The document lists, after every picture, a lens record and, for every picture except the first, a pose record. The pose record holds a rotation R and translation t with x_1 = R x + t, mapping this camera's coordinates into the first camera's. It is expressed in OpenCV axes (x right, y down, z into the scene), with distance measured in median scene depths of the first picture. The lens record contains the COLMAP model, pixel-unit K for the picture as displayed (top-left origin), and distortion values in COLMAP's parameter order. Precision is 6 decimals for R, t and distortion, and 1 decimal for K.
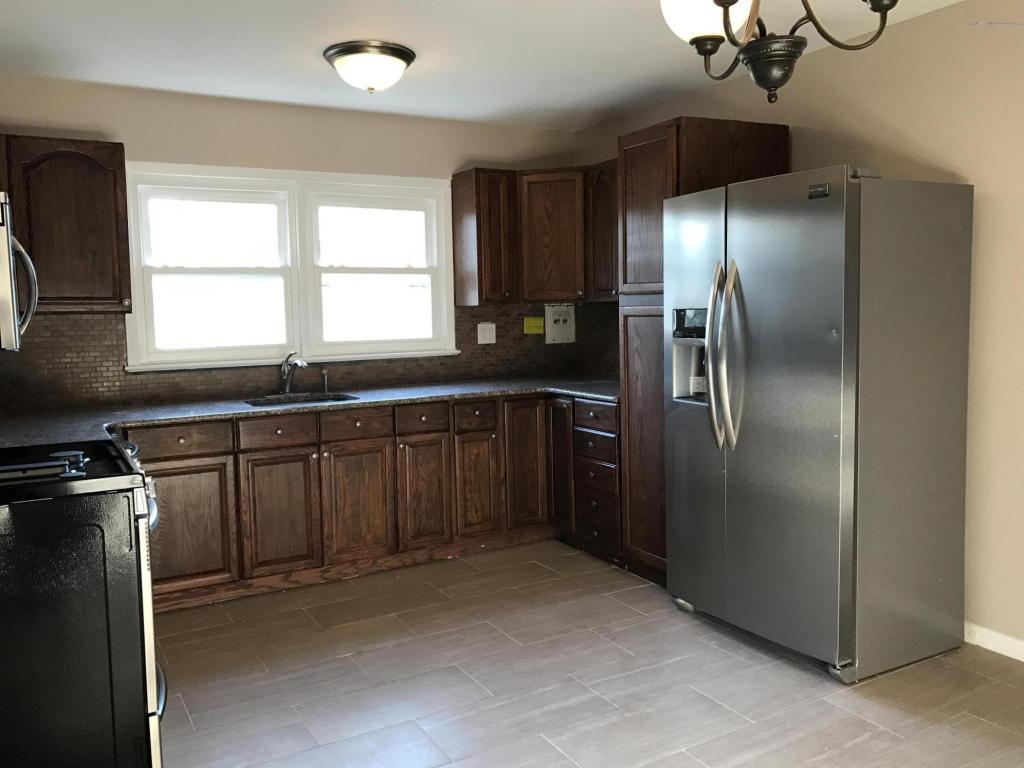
lens RADIAL K [[852.0, 0, 516.1], [0, 852.0, 381.9], [0, 0, 1]] dist [0.053157, -0.064448]
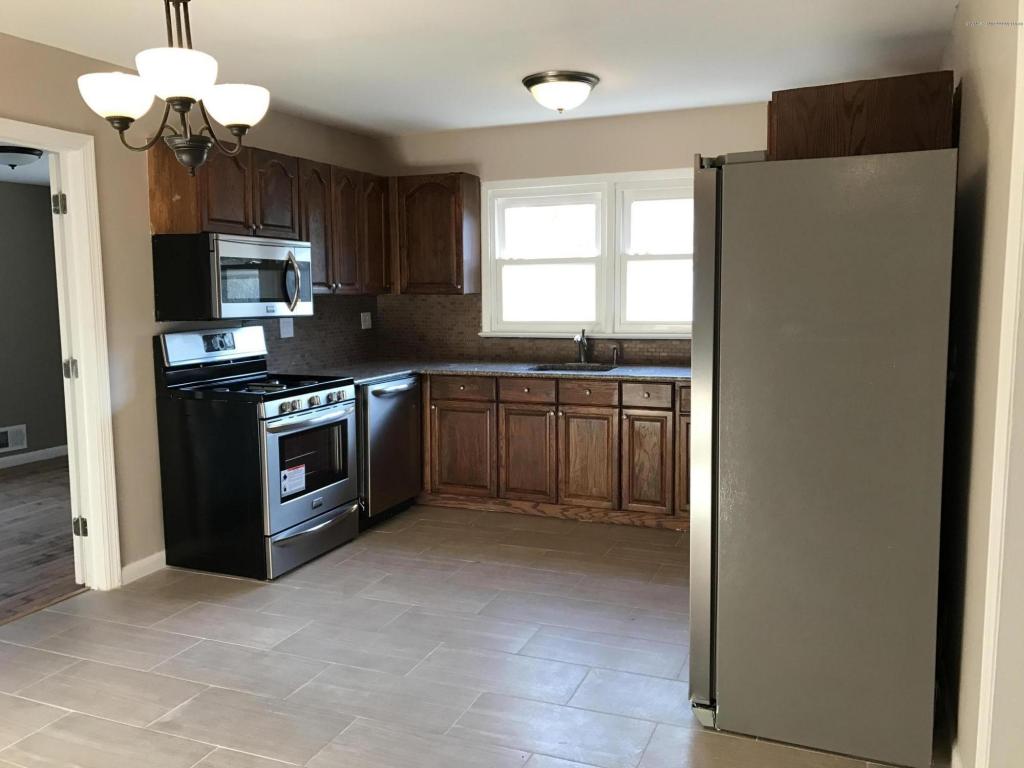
lens RADIAL K [[852.0, 0, 515.5], [0, 852.0, 383.1], [0, 0, 1]] dist [0.053157, -0.064448]
pose [[0.608216, 0.106490, -0.786596, 0.679288], [-0.074286, 0.994247, 0.077163, -0.046757], [0.790288, 0.011501, 0.612628, 0.204245]]
